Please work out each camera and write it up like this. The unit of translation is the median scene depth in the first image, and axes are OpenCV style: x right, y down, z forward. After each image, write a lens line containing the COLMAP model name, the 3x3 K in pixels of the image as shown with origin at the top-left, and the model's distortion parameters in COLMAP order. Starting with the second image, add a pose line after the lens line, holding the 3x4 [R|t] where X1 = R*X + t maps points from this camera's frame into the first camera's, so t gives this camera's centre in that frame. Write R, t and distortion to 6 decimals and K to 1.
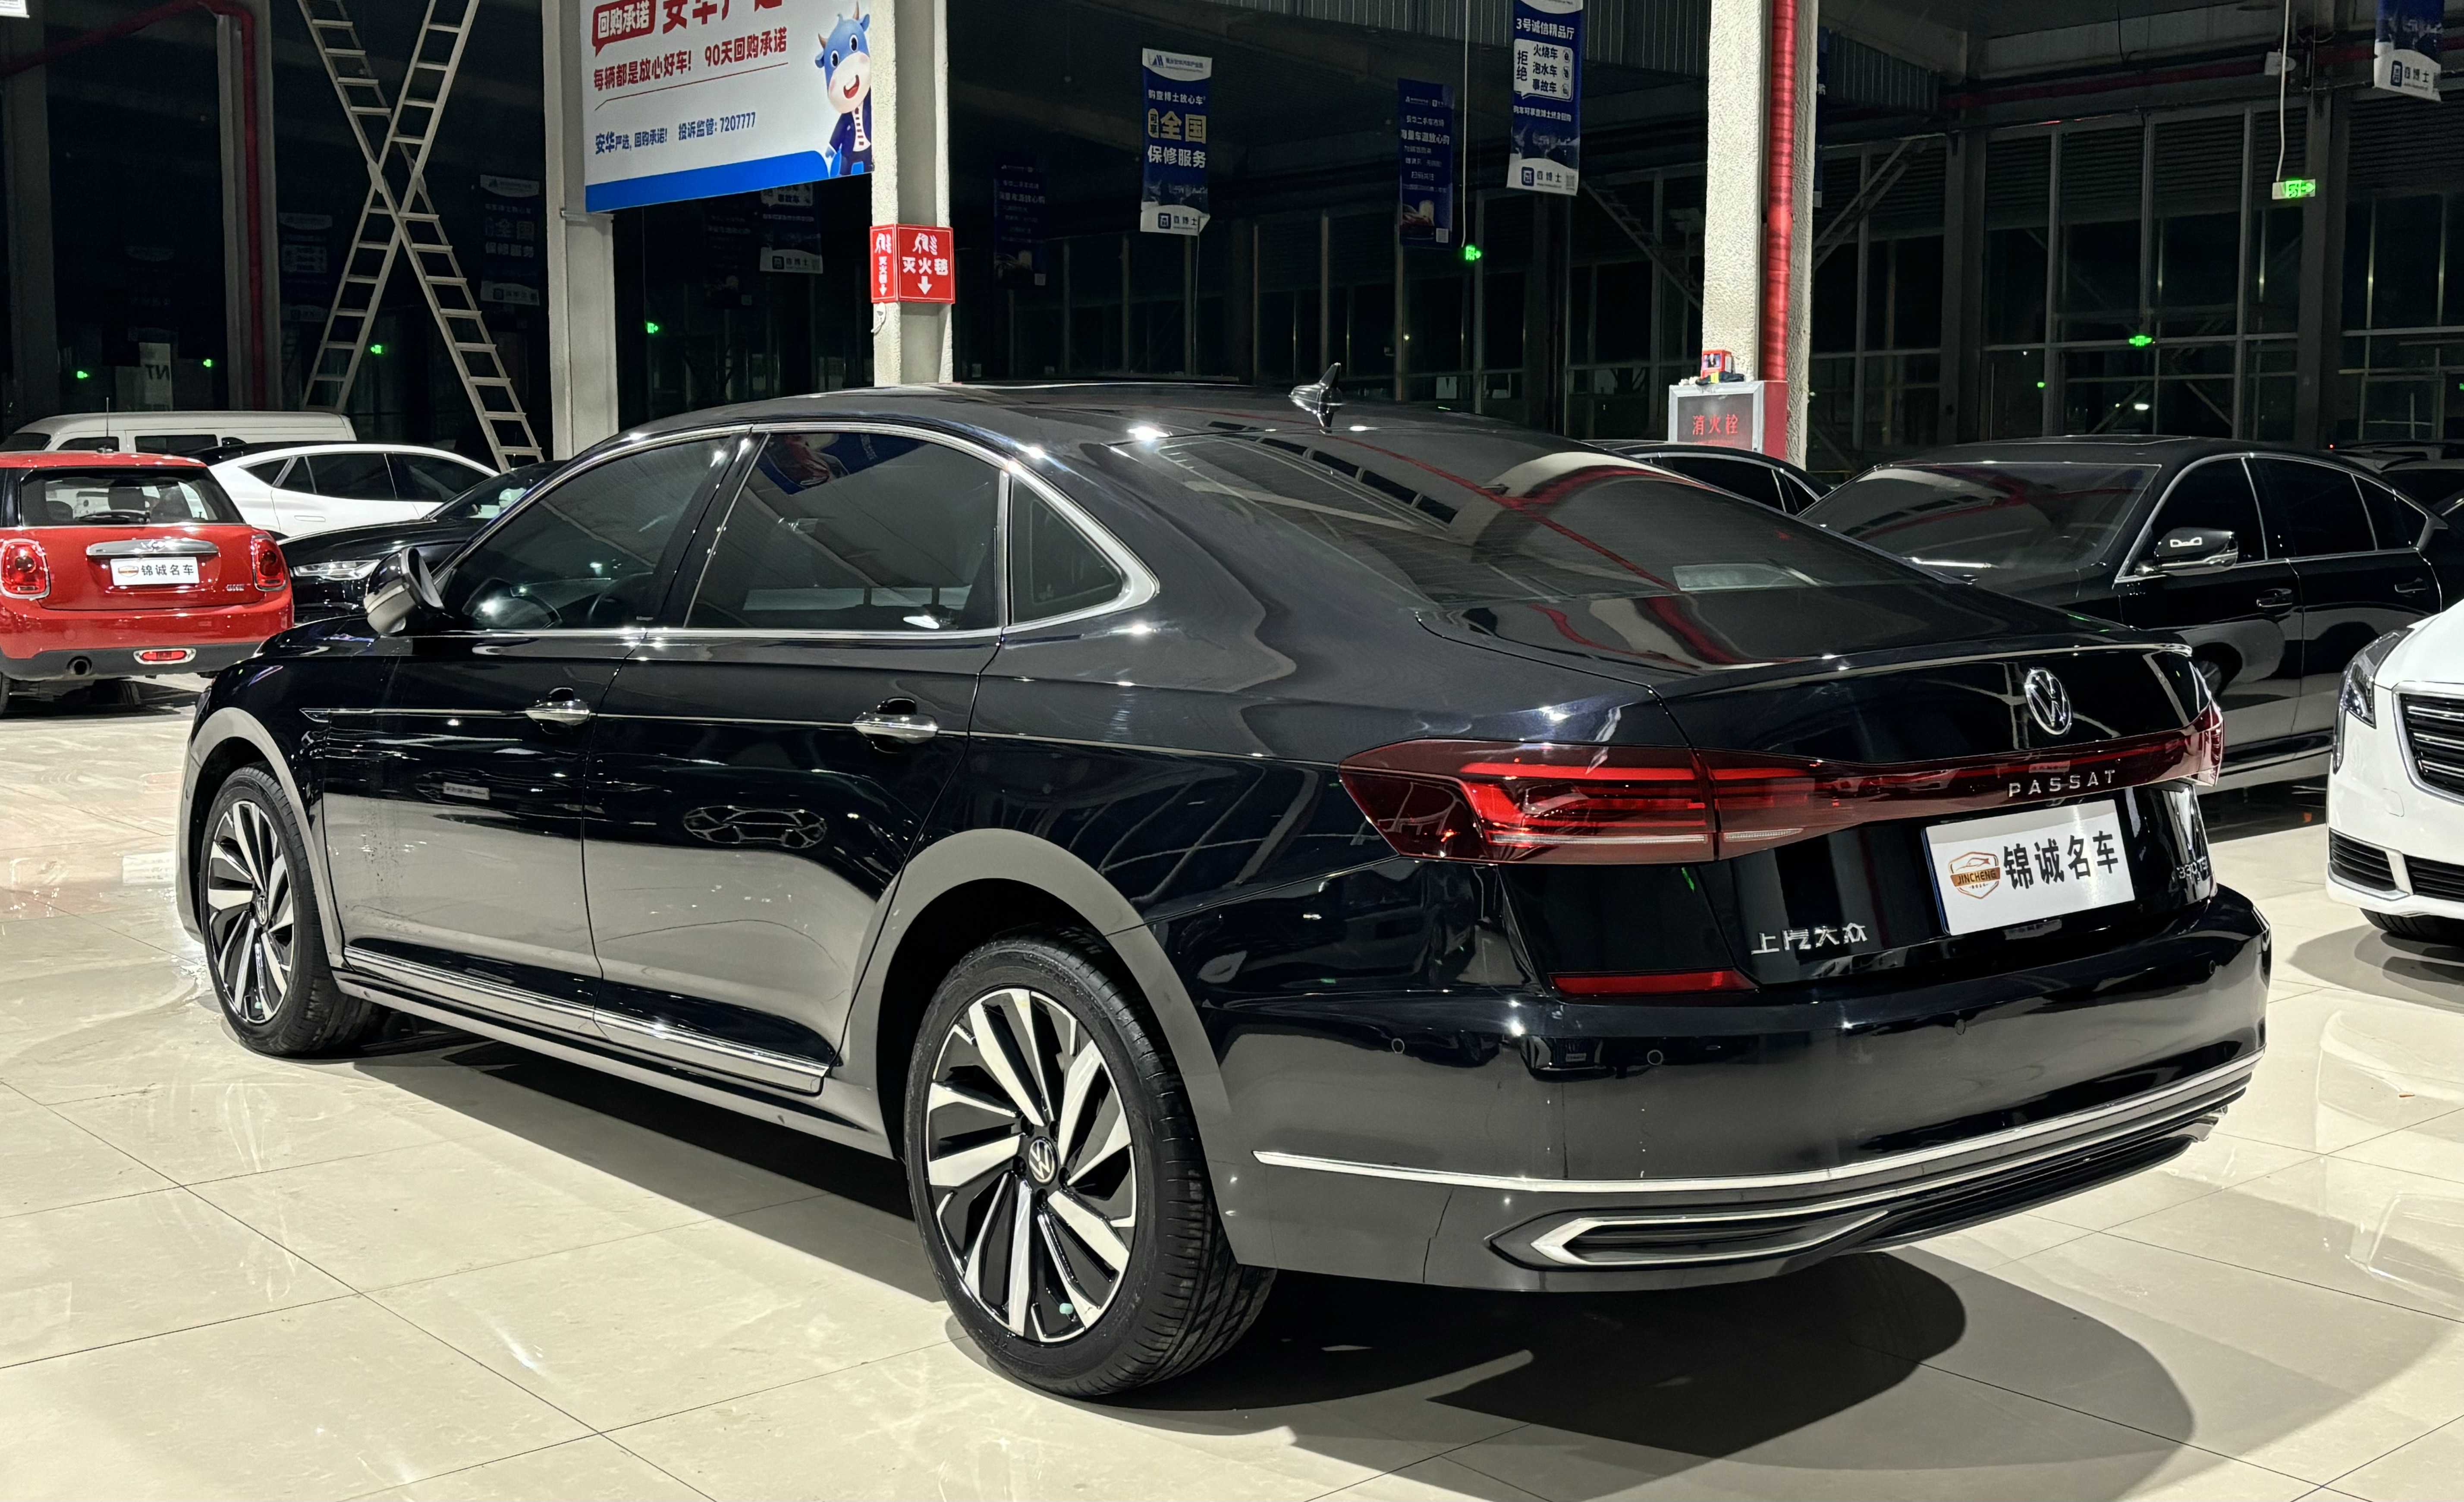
lens RADIAL K [[2702.2, 0, 1247.2], [0, 2702.2, 753.3], [0, 0, 1]] dist [-0.001109, 0.000000]
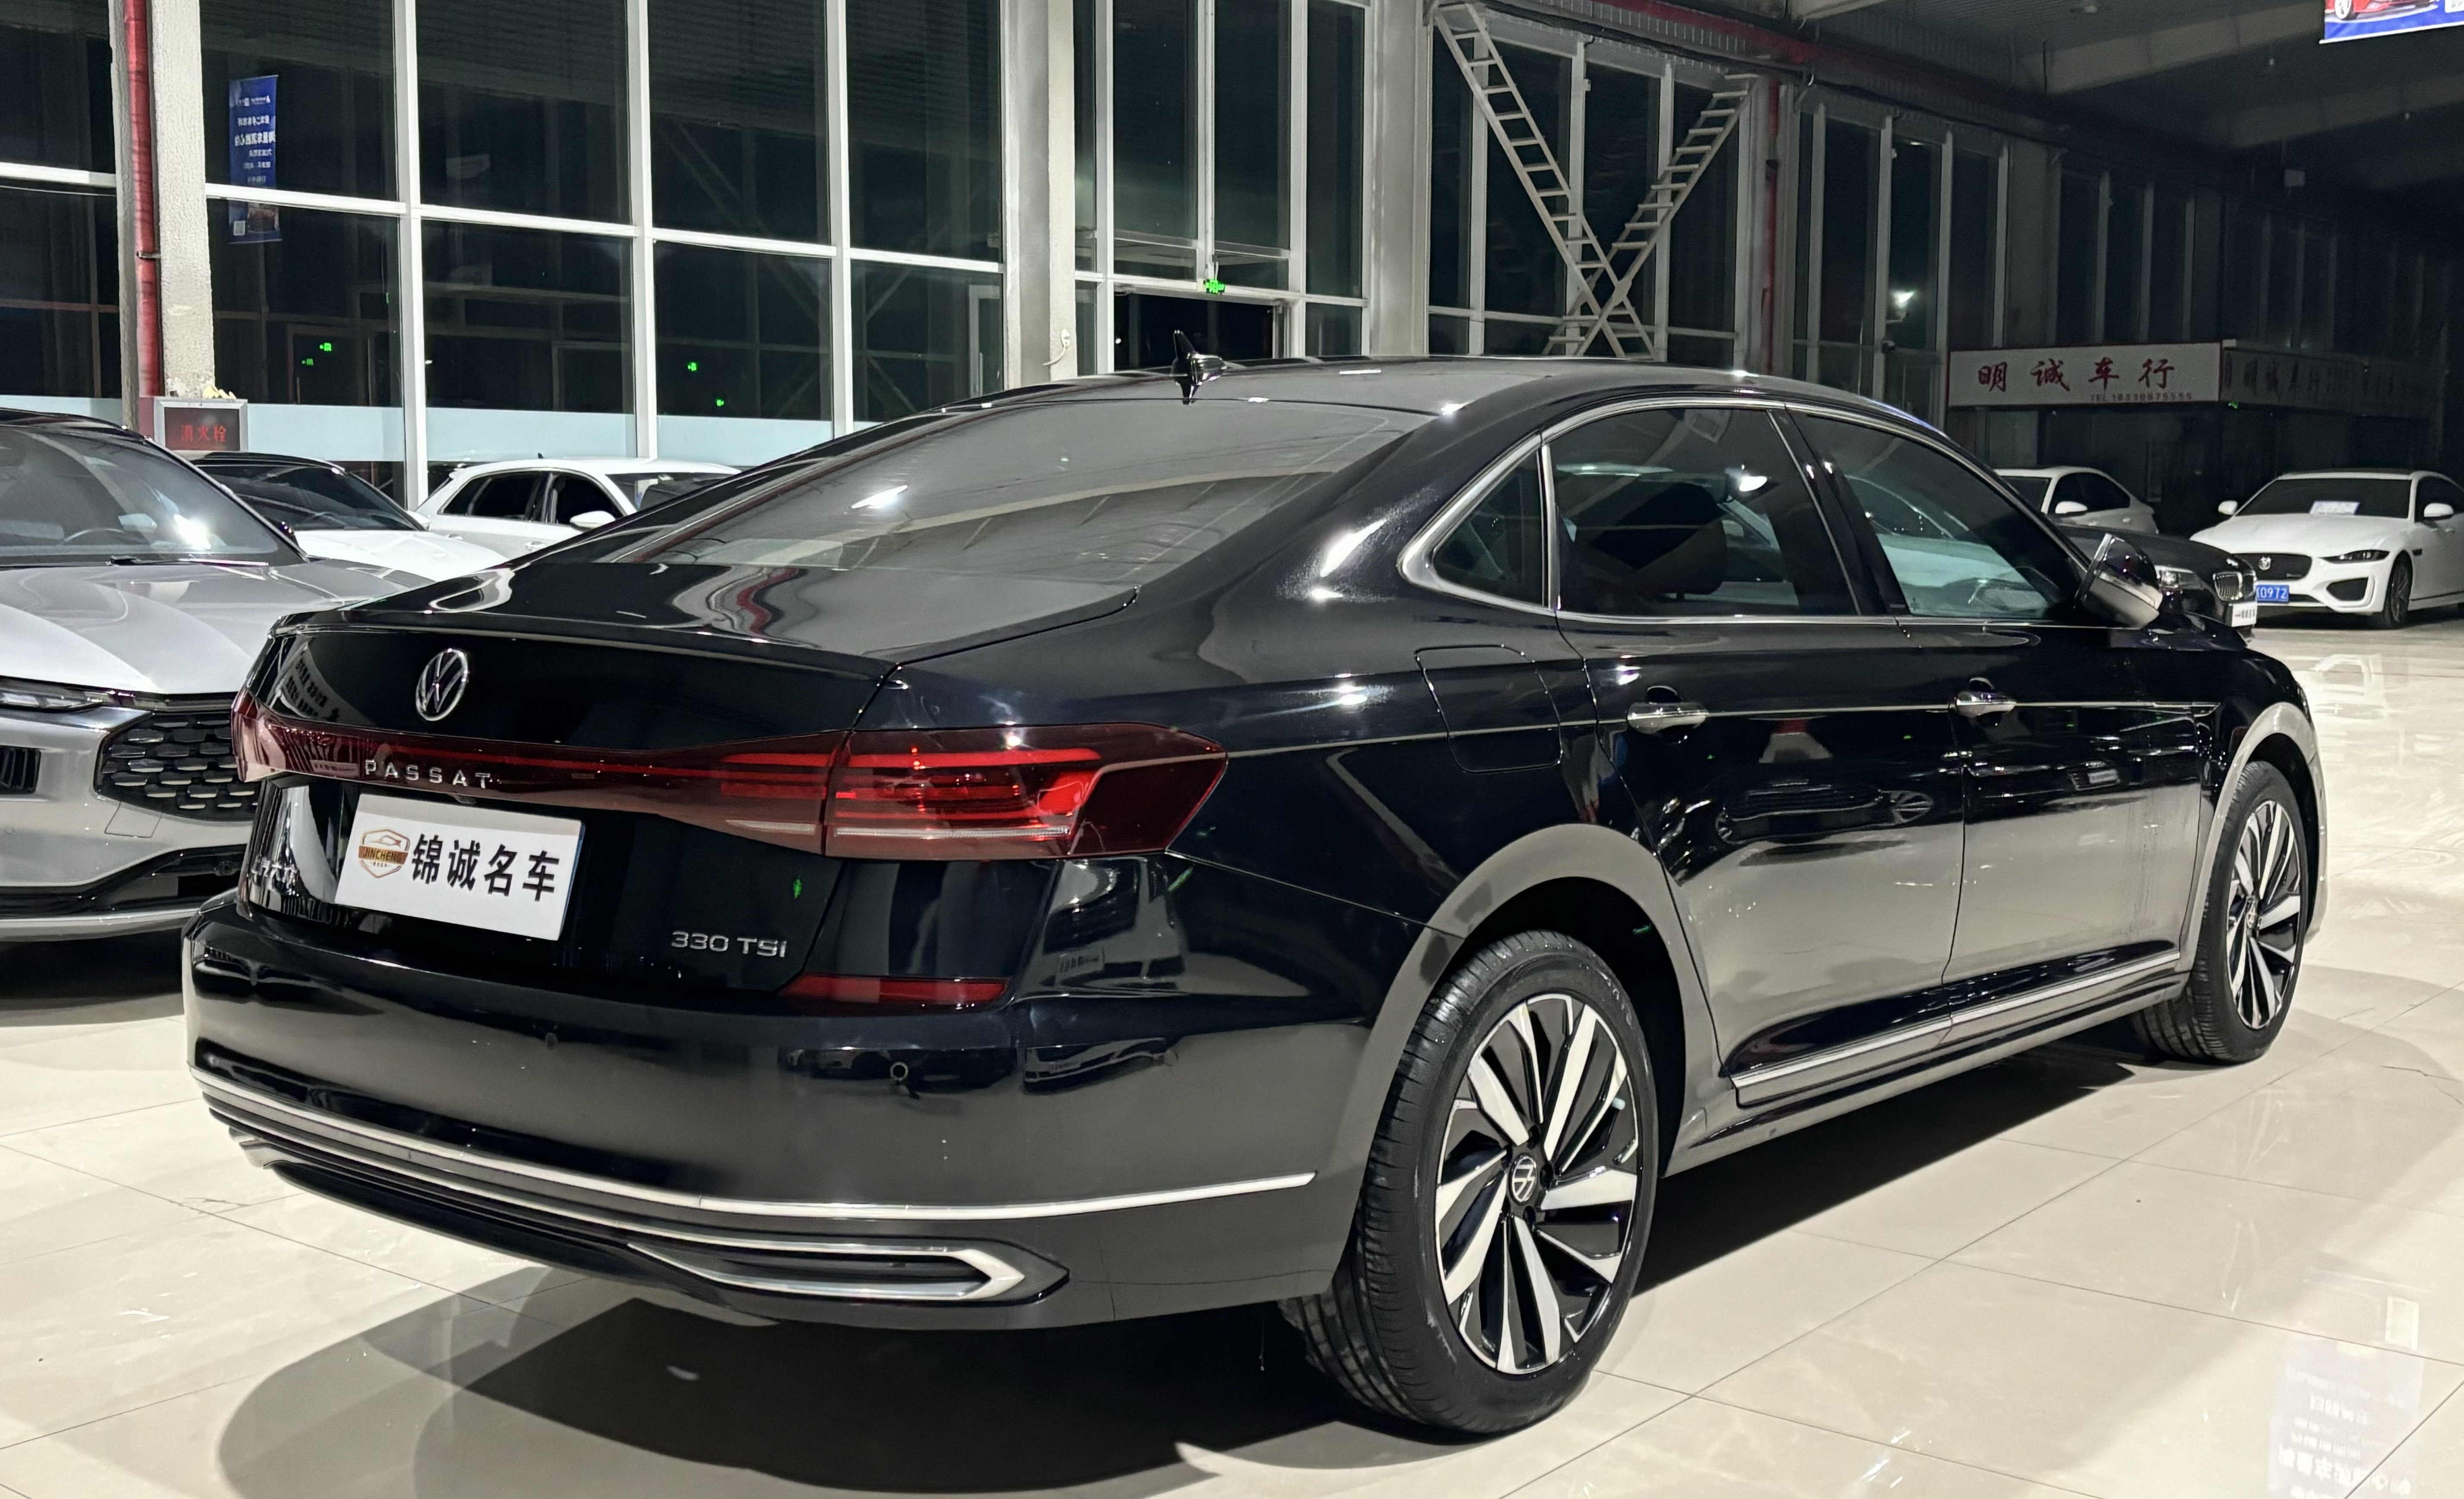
lens RADIAL K [[2701.4, 0, 1237.0], [0, 2701.4, 749.6], [0, 0, 1]] dist [-0.001109, 0.000000]
pose [[0.179512, 0.100670, -0.978591, 0.228074], [-0.108496, 0.990708, 0.082014, -0.018710], [0.977755, 0.091450, 0.188766, 0.200537]]
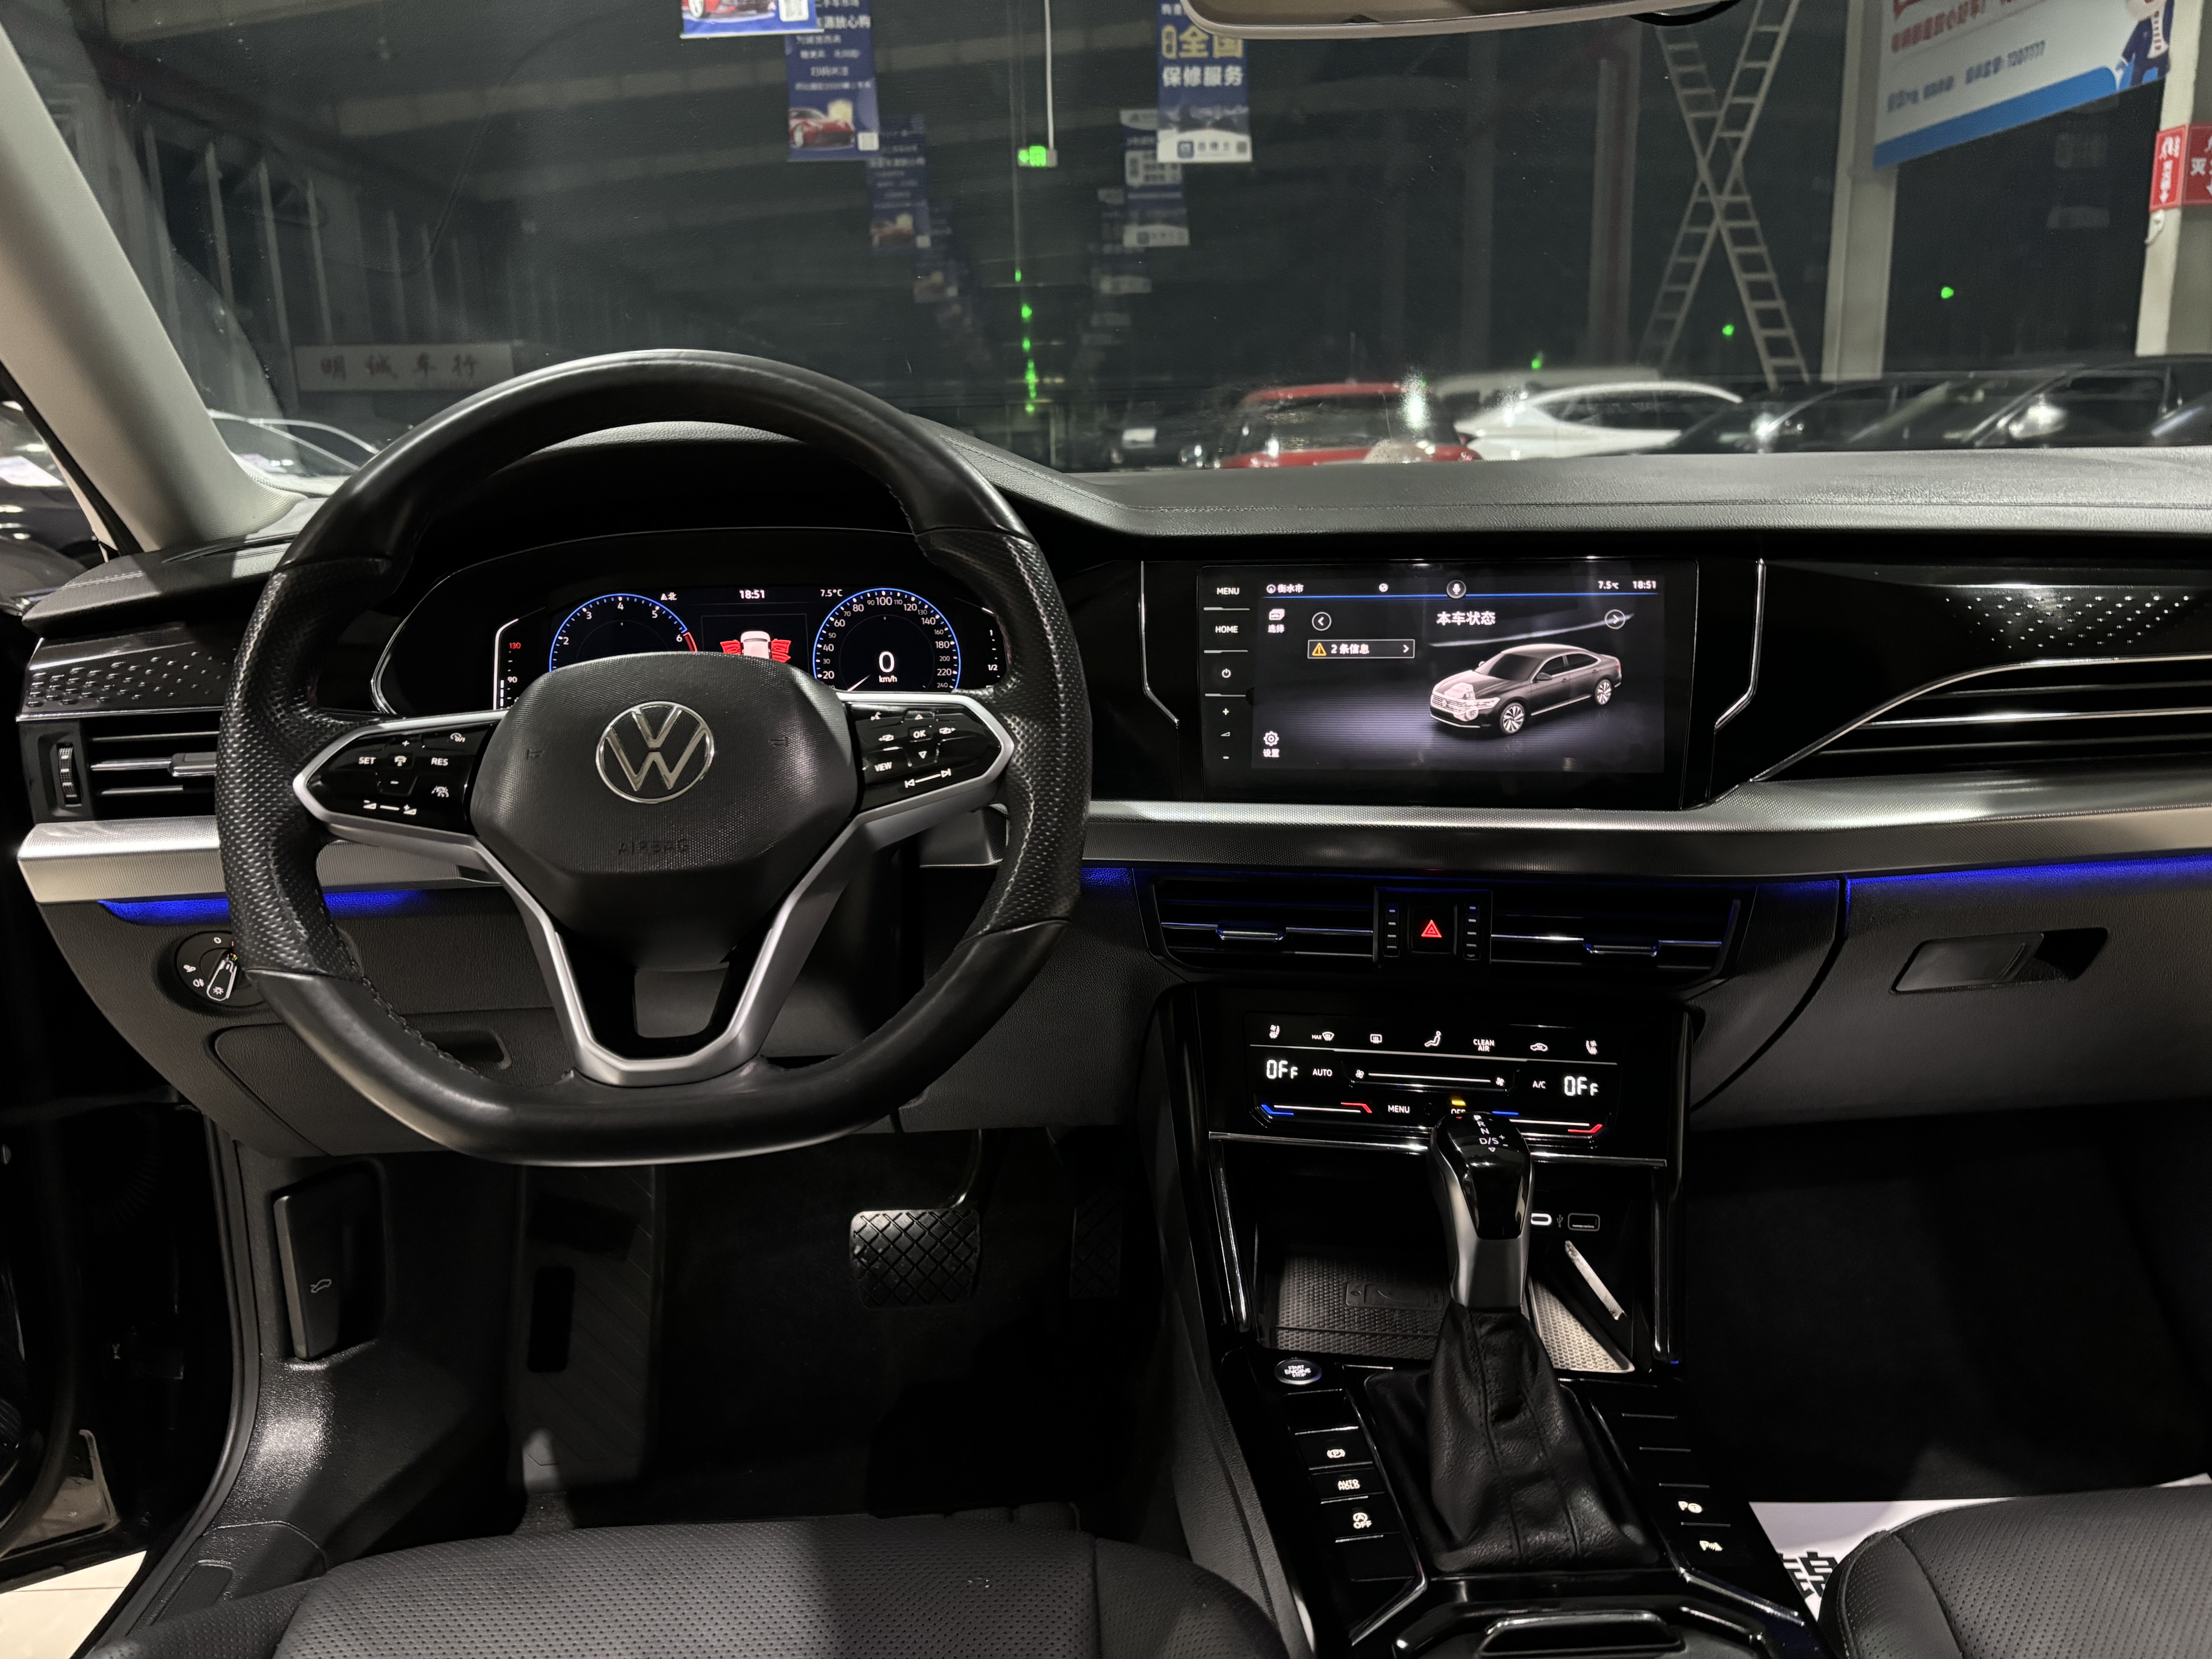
lens RADIAL K [[1689.5, 0, 1106.4], [0, 1689.5, 826.2], [0, 0, 1]] dist [0.043417, -0.051699]
pose [[0.781106, 0.119736, -0.612810, -0.029141], [-0.044345, 0.989601, 0.136833, -0.013652], [0.622821, -0.079706, 0.778293, 0.264516]]
